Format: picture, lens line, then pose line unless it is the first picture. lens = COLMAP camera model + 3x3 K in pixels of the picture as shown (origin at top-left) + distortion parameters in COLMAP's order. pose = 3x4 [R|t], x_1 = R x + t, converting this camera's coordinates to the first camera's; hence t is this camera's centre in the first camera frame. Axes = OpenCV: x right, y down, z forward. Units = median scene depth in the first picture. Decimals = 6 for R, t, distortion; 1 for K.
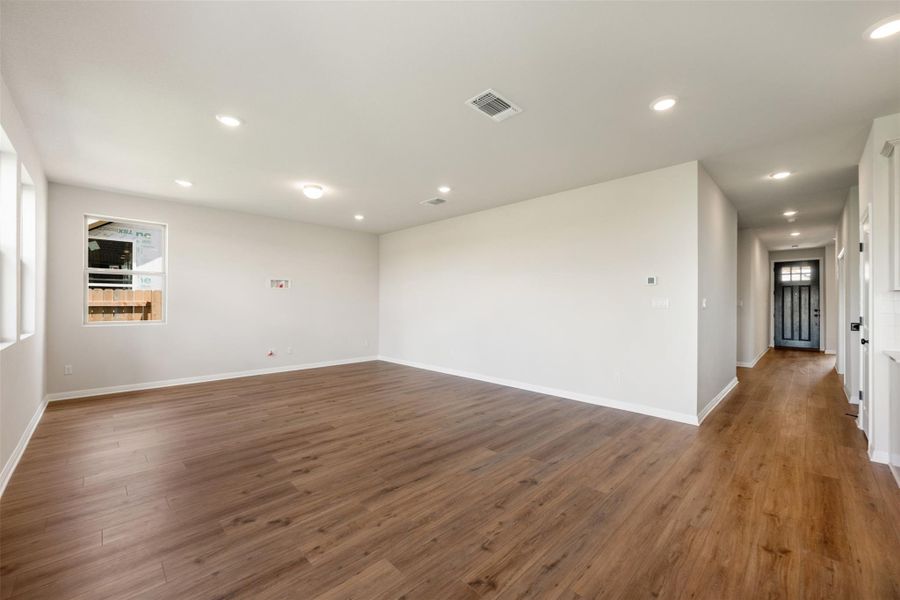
lens RADIAL K [[356.4, 0, 448.7], [0, 356.4, 300.8], [0, 0, 1]] dist [0.001127, 0.000026]
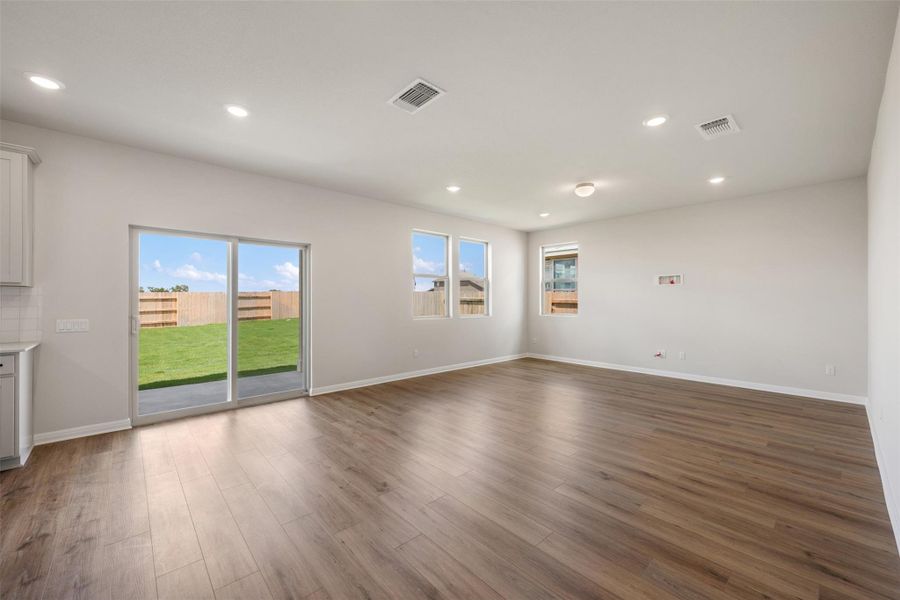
lens RADIAL K [[356.4, 0, 448.7], [0, 356.4, 300.8], [0, 0, 1]] dist [0.001127, 0.000026]
pose [[-0.039094, -0.001203, -0.999235, 0.806355], [0.002897, 0.999995, -0.001317, 0.007394], [0.999231, -0.002947, -0.039090, 0.835272]]
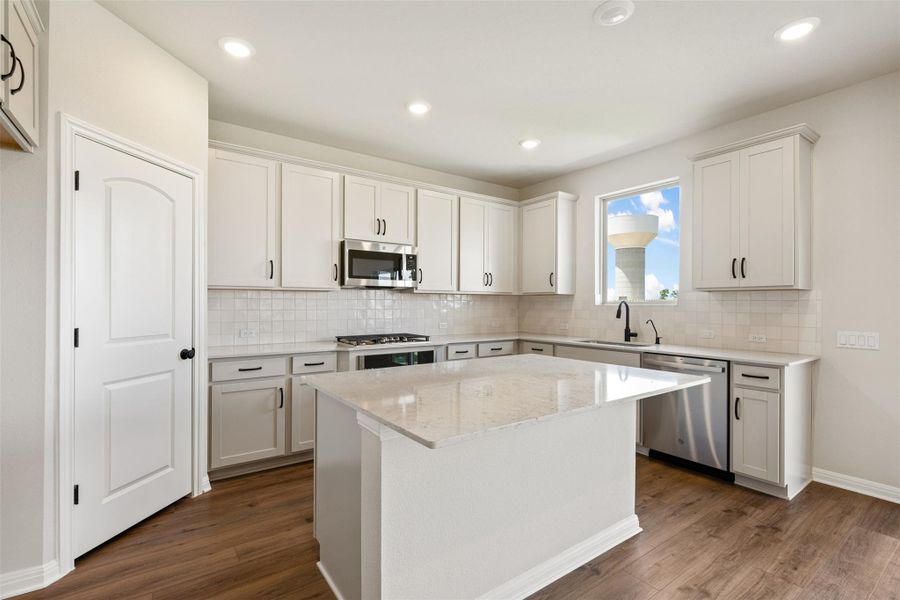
lens RADIAL K [[410.4, 0, 448.8], [0, 410.4, 302.1], [0, 0, 1]] dist [0.001380, 0.000173]
pose [[-0.987635, -0.006189, 0.156646, 0.584491], [-0.007437, 0.999945, -0.007378, 0.005940], [-0.156592, -0.008452, -0.987627, 0.738597]]
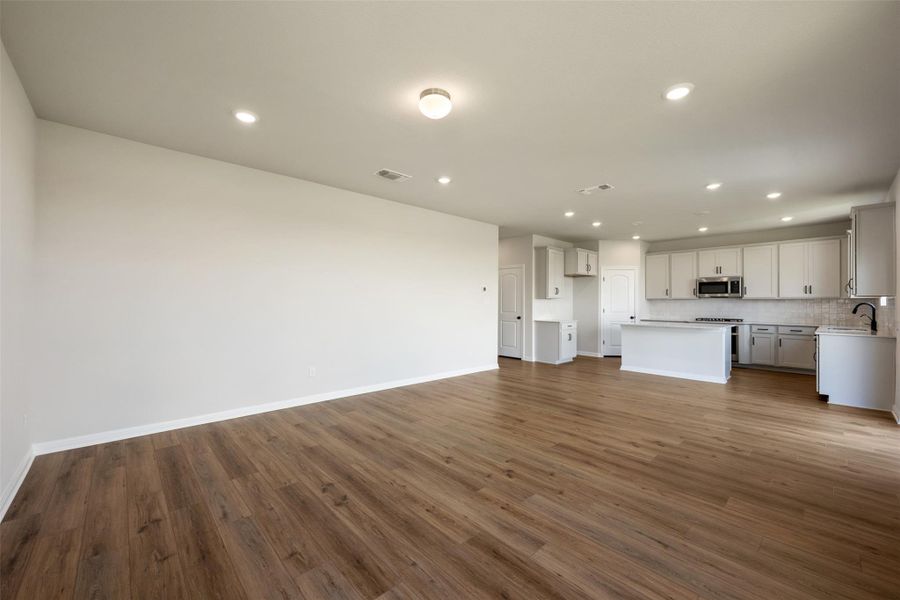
lens RADIAL K [[356.4, 0, 448.7], [0, 356.4, 300.8], [0, 0, 1]] dist [0.001127, 0.000026]
pose [[0.030540, 0.002890, 0.999529, -1.194120], [-0.009028, 0.999956, -0.002615, 0.002673], [-0.999493, -0.008944, 0.030565, 1.221895]]
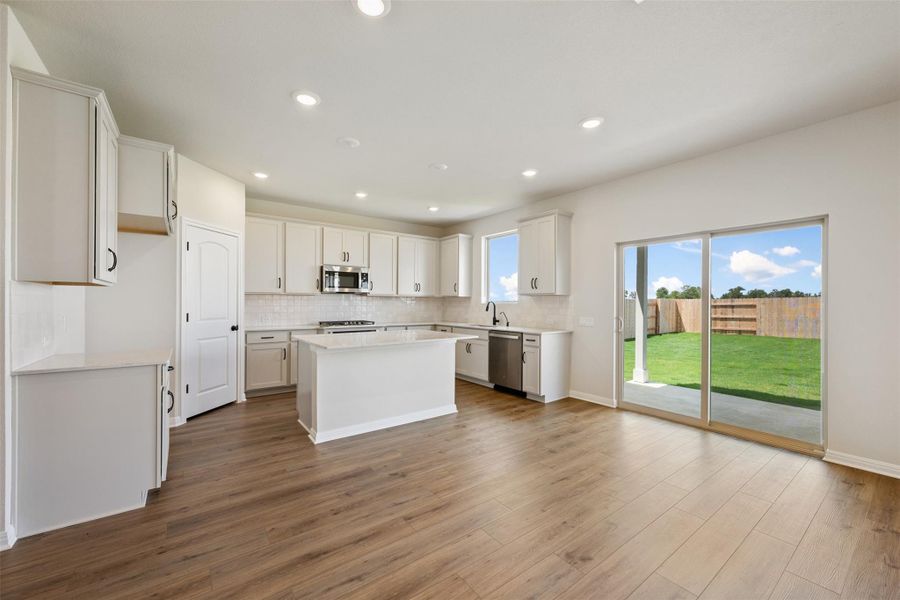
lens RADIAL K [[356.4, 0, 448.7], [0, 356.4, 300.8], [0, 0, 1]] dist [0.001127, 0.000026]
pose [[-0.990345, -0.007859, 0.138400, 0.264449], [-0.009250, 0.999913, -0.009404, 0.007432], [-0.138314, -0.010593, -0.990332, 1.196020]]
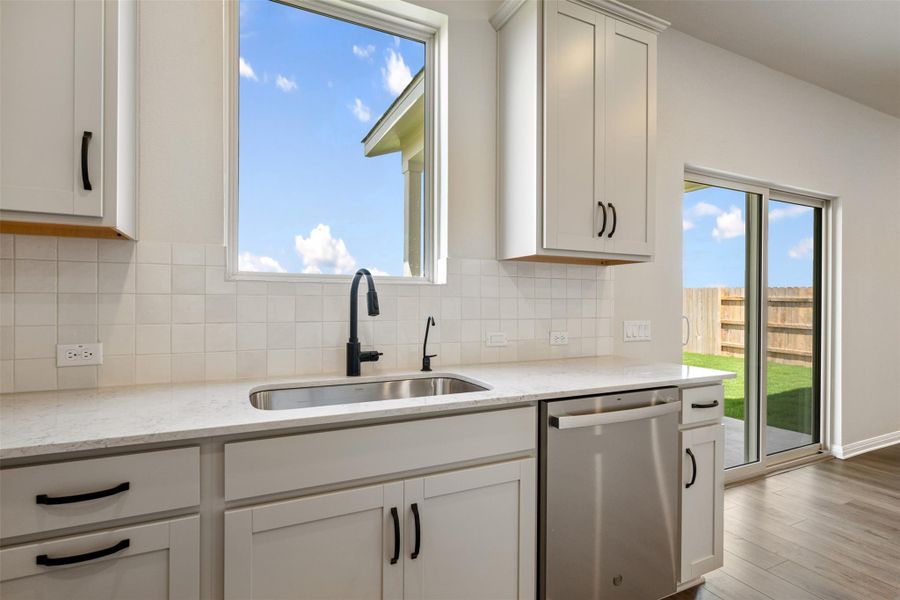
lens RADIAL K [[449.1, 0, 450.0], [0, 449.1, 300.0], [0, 0, 1]] dist [0.000435, -0.000031]
pose [[-0.315049, -0.009829, -0.949024, 0.690499], [-0.003163, 0.999952, -0.009306, 0.025915], [0.949070, 0.000070, -0.315065, -0.192121]]
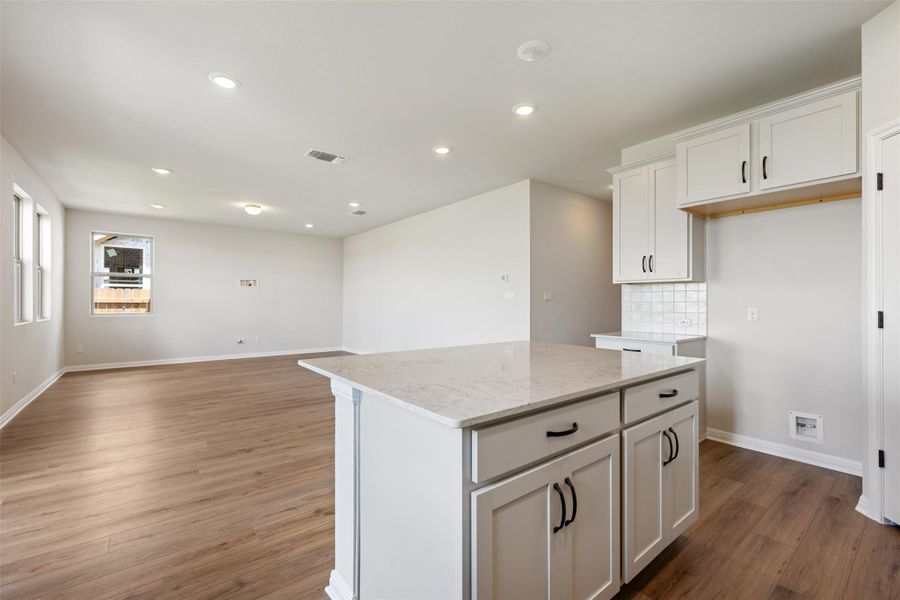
lens RADIAL K [[382.2, 0, 450.0], [0, 382.2, 300.0], [0, 0, 1]] dist [0.001600, 0.000221]
pose [[0.994513, -0.002520, -0.104581, 0.574083], [0.002280, 0.999994, -0.002414, 0.022821], [0.104587, 0.002162, 0.994513, -0.344166]]
